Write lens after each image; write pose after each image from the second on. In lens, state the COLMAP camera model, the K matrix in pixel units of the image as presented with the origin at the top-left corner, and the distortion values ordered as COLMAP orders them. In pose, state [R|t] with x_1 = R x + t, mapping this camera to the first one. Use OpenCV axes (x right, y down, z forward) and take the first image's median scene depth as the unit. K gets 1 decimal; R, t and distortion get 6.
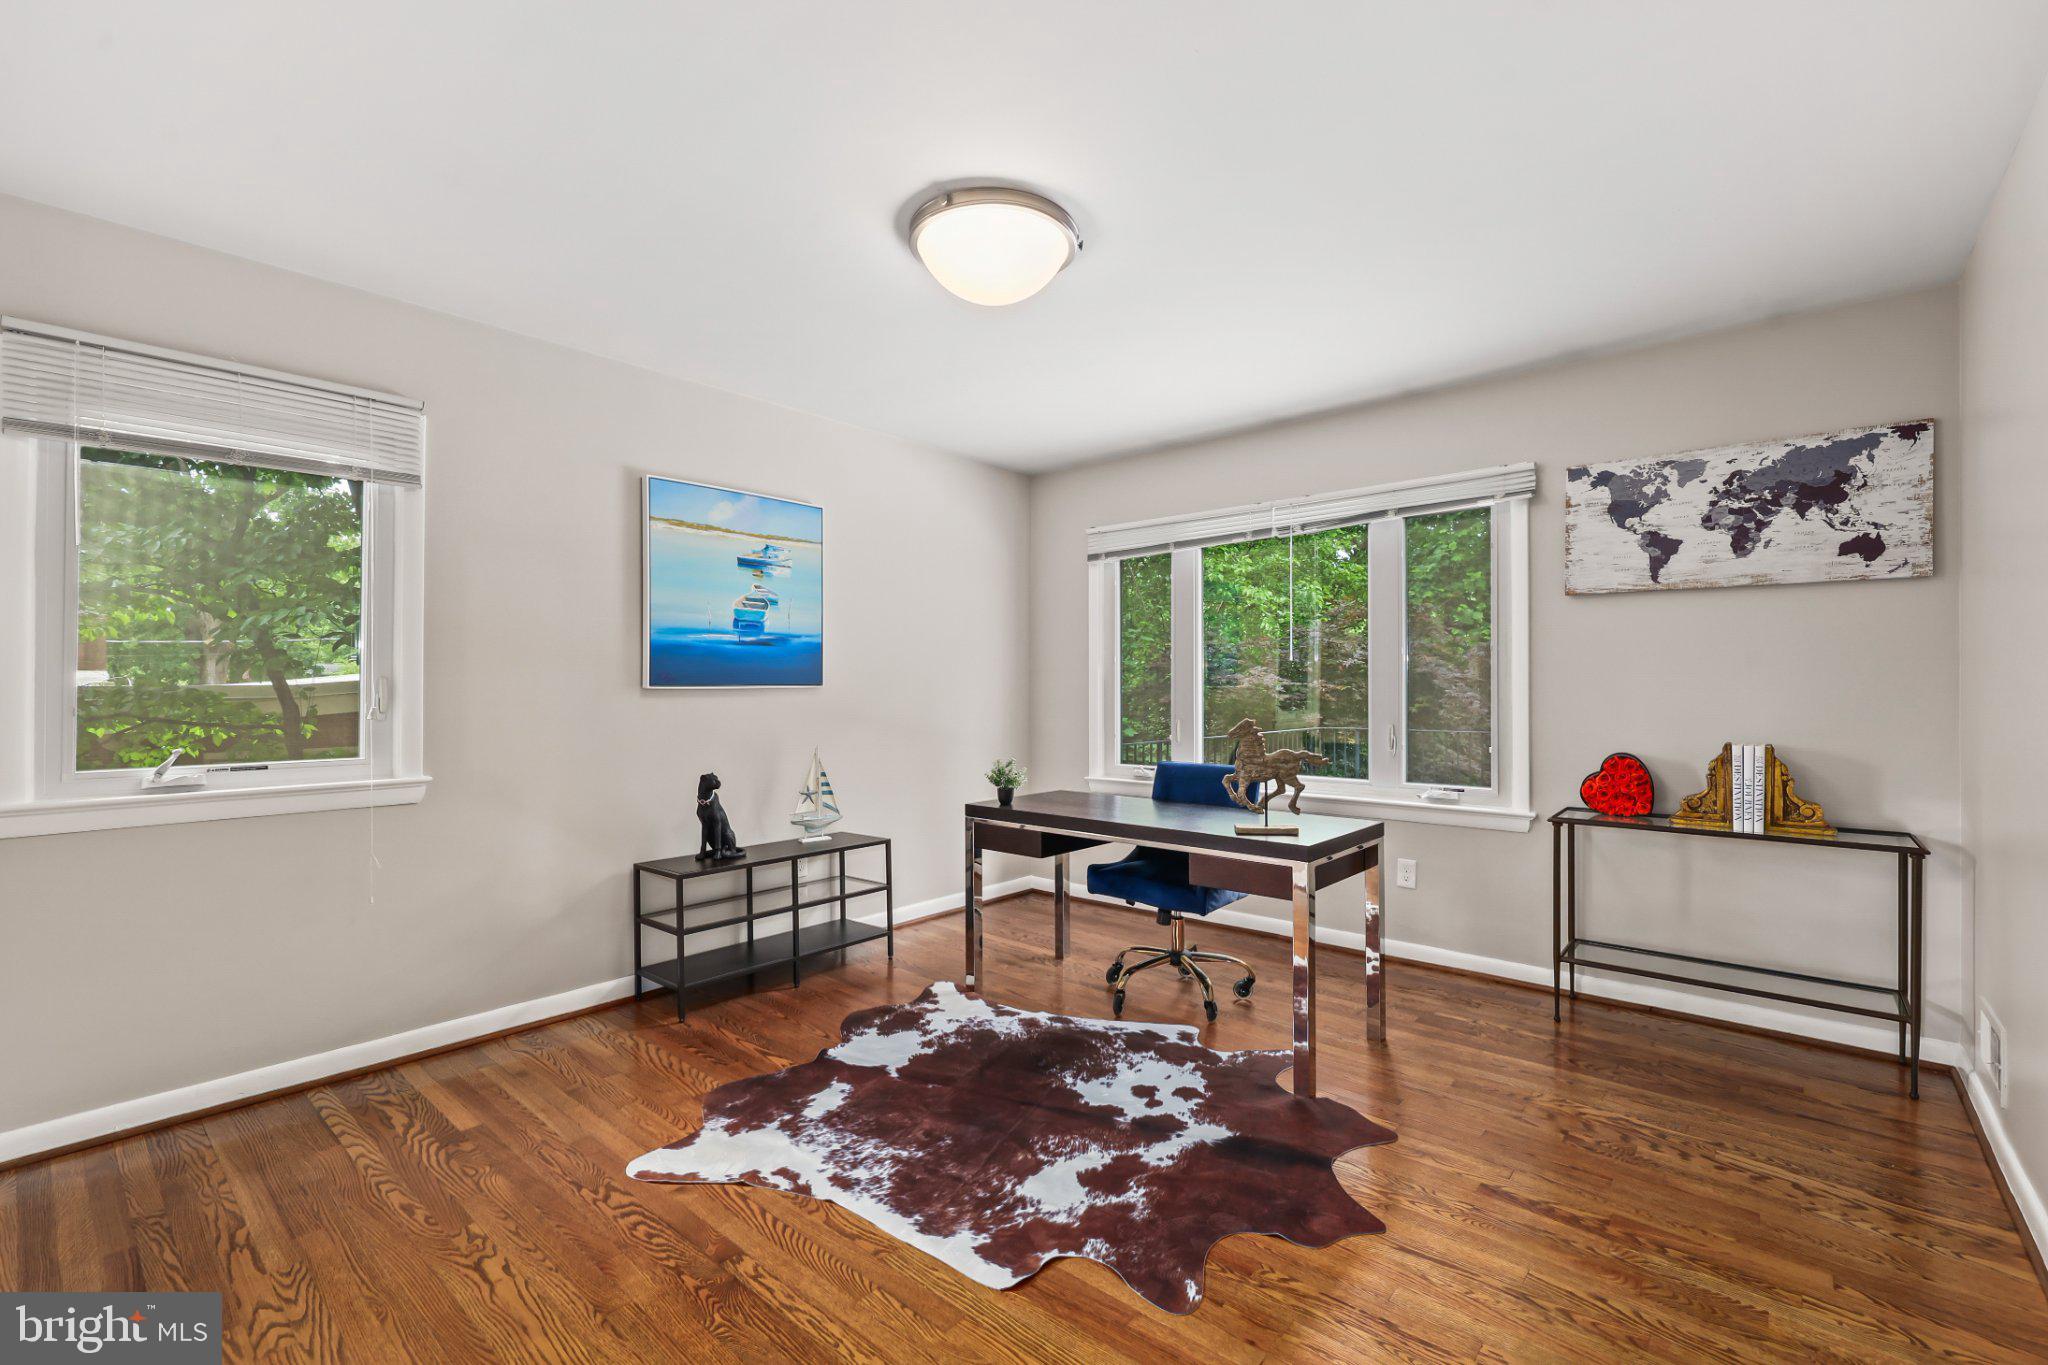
lens RADIAL K [[894.2, 0, 1024.0], [0, 894.2, 682.5], [0, 0, 1]] dist [-0.000373, 0.000003]
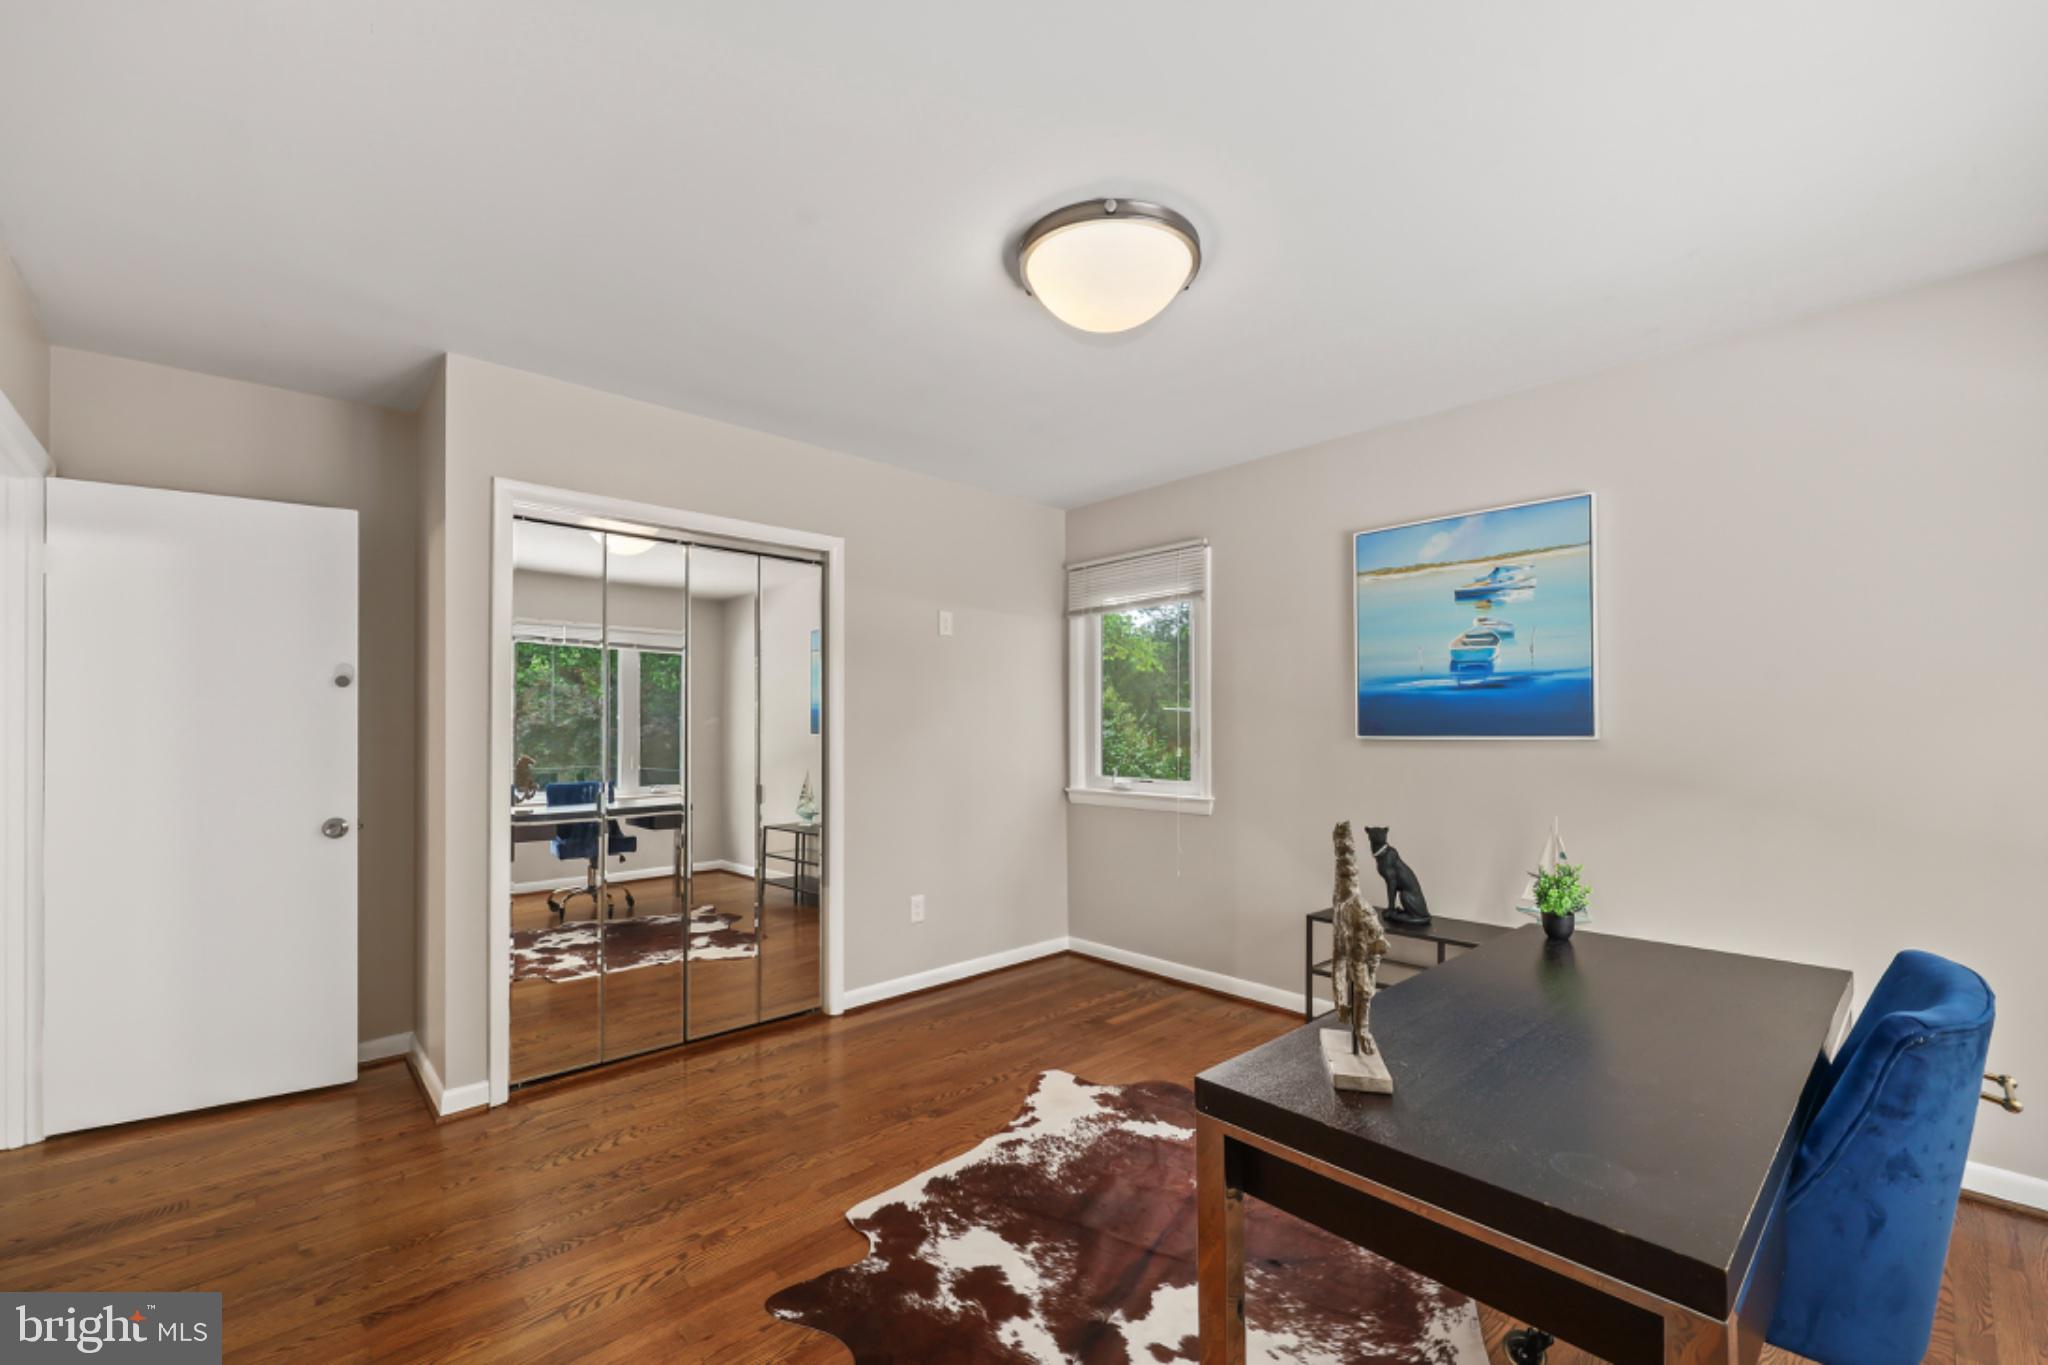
lens RADIAL K [[851.0, 0, 1025.6], [0, 851.0, 711.3], [0, 0, 1]] dist [-0.000204, -0.000171]
pose [[-0.111005, -0.009725, -0.993772, 0.756459], [0.012070, 0.999865, -0.011133, -0.022331], [0.993746, -0.013231, -0.110873, 0.896971]]
